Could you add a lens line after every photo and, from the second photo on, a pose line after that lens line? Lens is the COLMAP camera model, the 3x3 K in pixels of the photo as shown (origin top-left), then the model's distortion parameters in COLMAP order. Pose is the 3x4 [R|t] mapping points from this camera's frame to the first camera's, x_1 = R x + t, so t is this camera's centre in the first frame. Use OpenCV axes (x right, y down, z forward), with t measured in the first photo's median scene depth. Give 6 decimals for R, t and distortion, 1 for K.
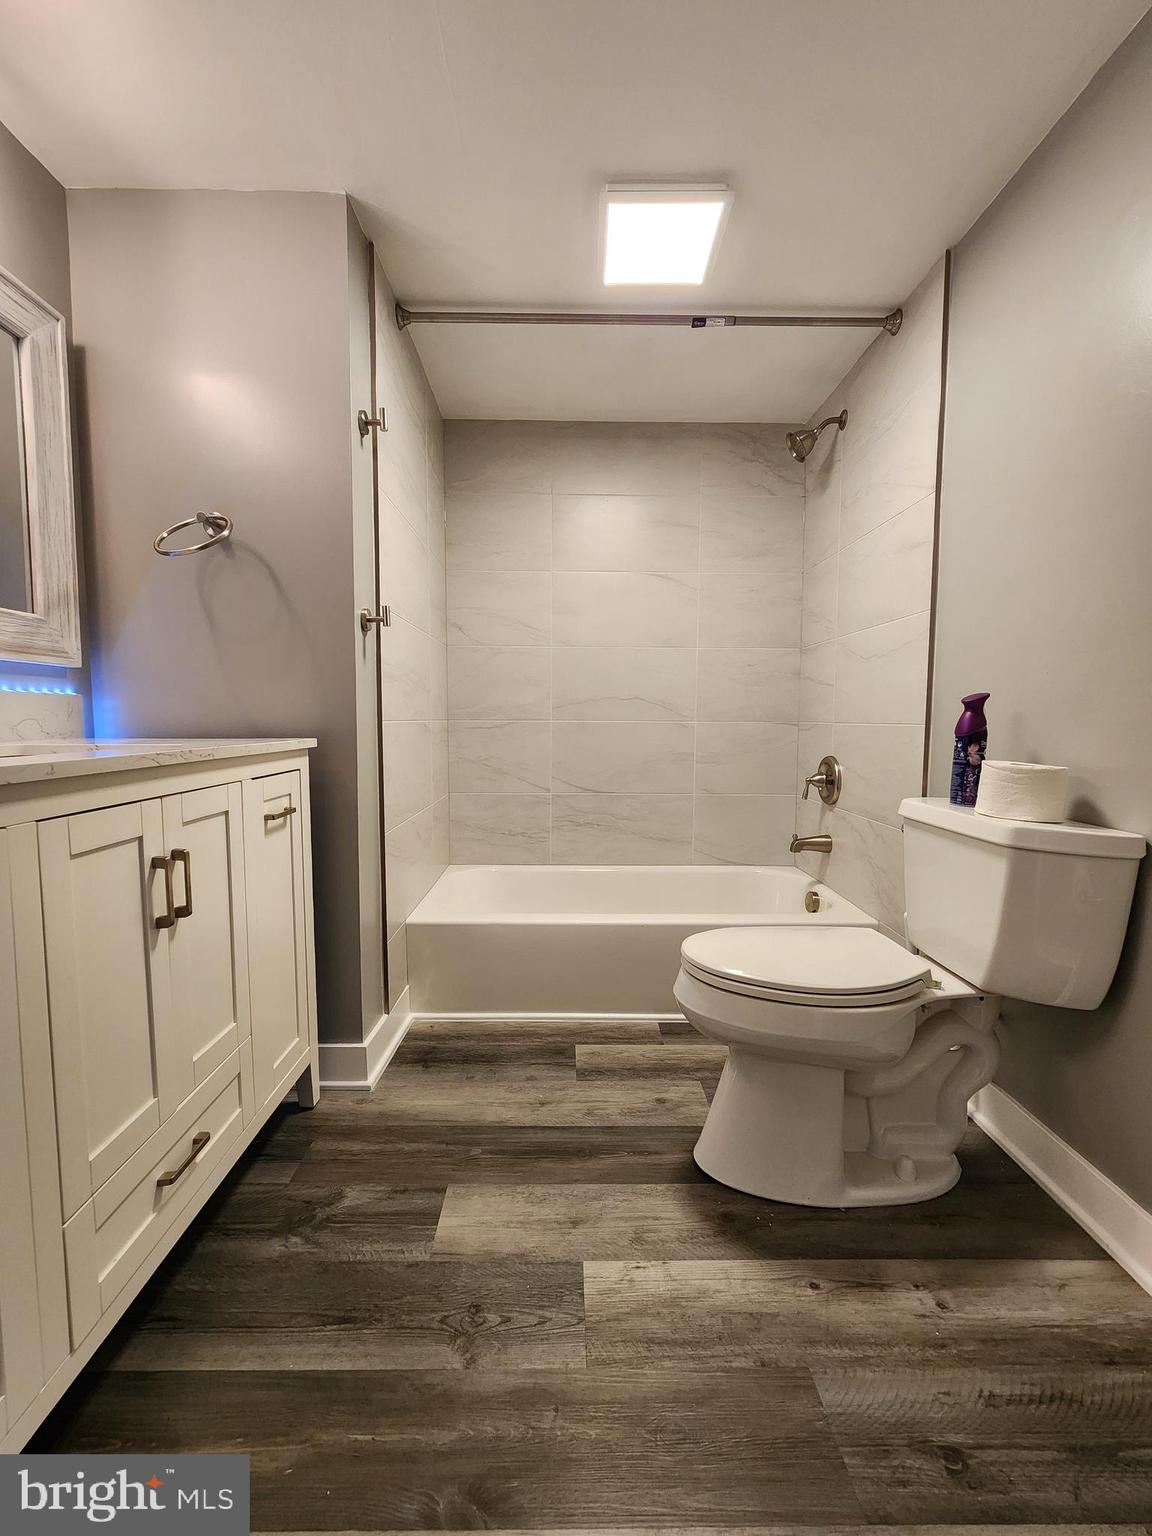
lens RADIAL K [[628.5, 0, 572.0], [0, 628.5, 765.8], [0, 0, 1]] dist [-0.001659, 0.000341]
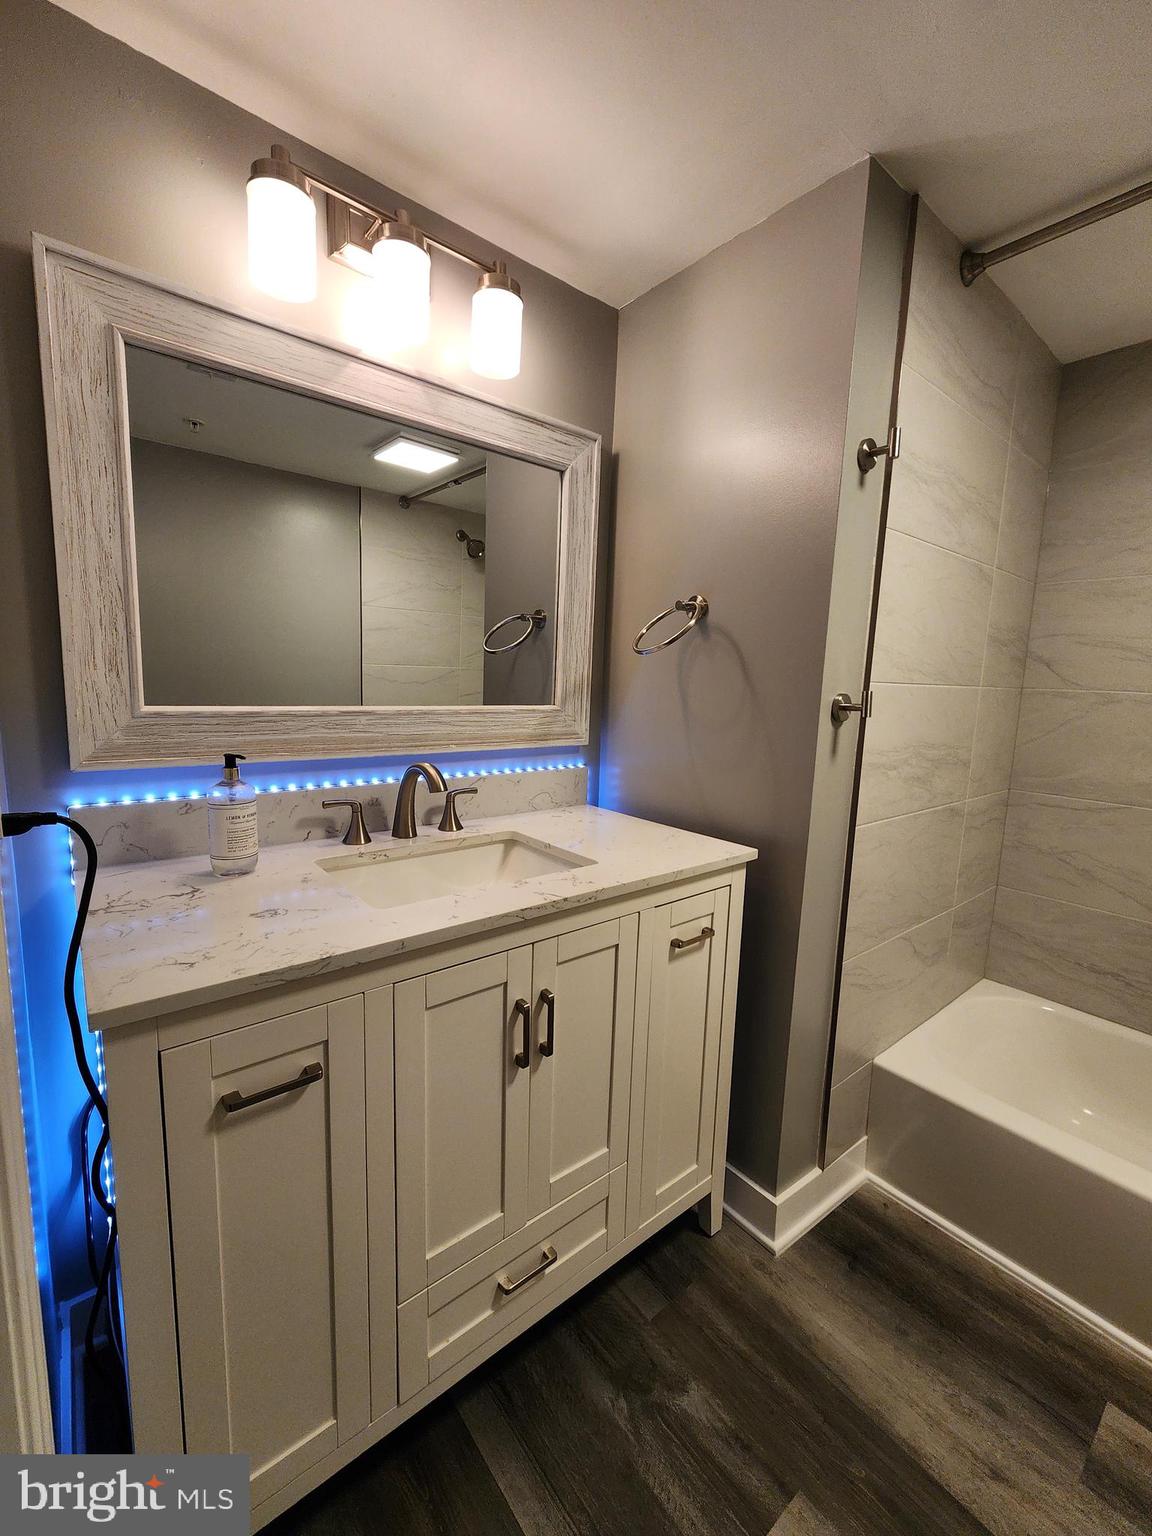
lens RADIAL K [[628.5, 0, 575.6], [0, 628.5, 767.0], [0, 0, 1]] dist [-0.001659, 0.000341]
pose [[0.619923, 0.127872, -0.774173, 0.101205], [-0.091340, 0.991684, 0.090658, -0.225432], [0.779328, 0.014512, 0.626448, 0.271466]]
